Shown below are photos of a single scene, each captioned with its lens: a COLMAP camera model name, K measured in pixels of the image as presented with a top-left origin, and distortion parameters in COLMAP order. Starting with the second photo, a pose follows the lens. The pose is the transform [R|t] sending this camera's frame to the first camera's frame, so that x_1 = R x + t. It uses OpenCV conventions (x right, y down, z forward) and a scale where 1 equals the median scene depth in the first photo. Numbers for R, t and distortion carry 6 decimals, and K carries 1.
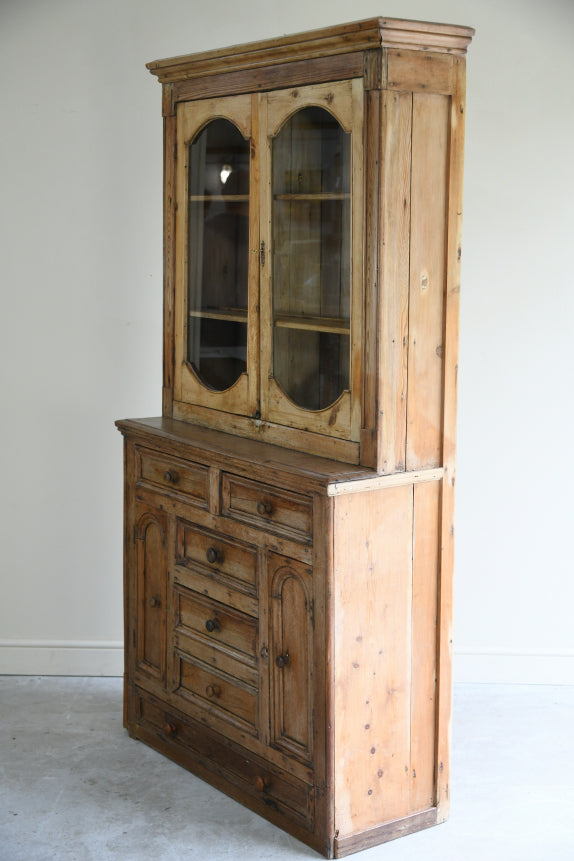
lens RADIAL K [[1363.9, 0, 287.0], [0, 1363.9, 430.5], [0, 0, 1]] dist [-0.002797, 0.027376]
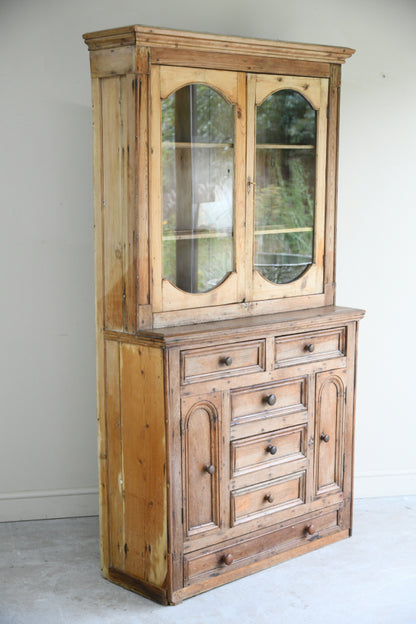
lens RADIAL K [[1088.2, 0, 208.0], [0, 1088.2, 312.0], [0, 0, 1]] dist [0.013494, 0.001240]
pose [[-0.154588, -0.138816, 0.978178, -1.147577], [0.150494, 0.975218, 0.162180, -0.191551], [-0.976450, 0.172281, -0.129866, 1.212984]]
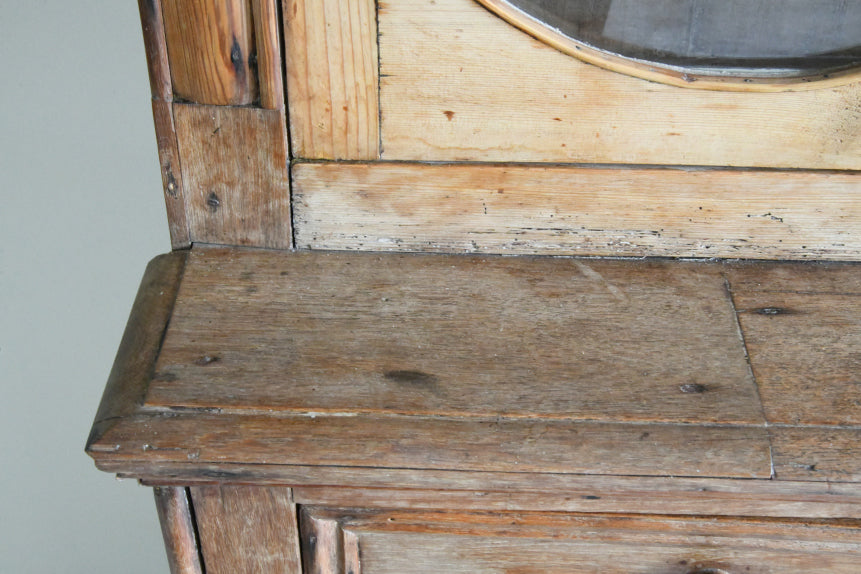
lens RADIAL K [[1202.5, 0, 430.5], [0, 1202.5, 287.0], [0, 0, 1]] dist [-0.011109, -0.023000]
pose [[0.581542, -0.508892, 0.634695, -0.204419], [0.125952, 0.827102, 0.547758, -0.104600], [-0.803707, -0.238603, 0.545091, 1.009680]]
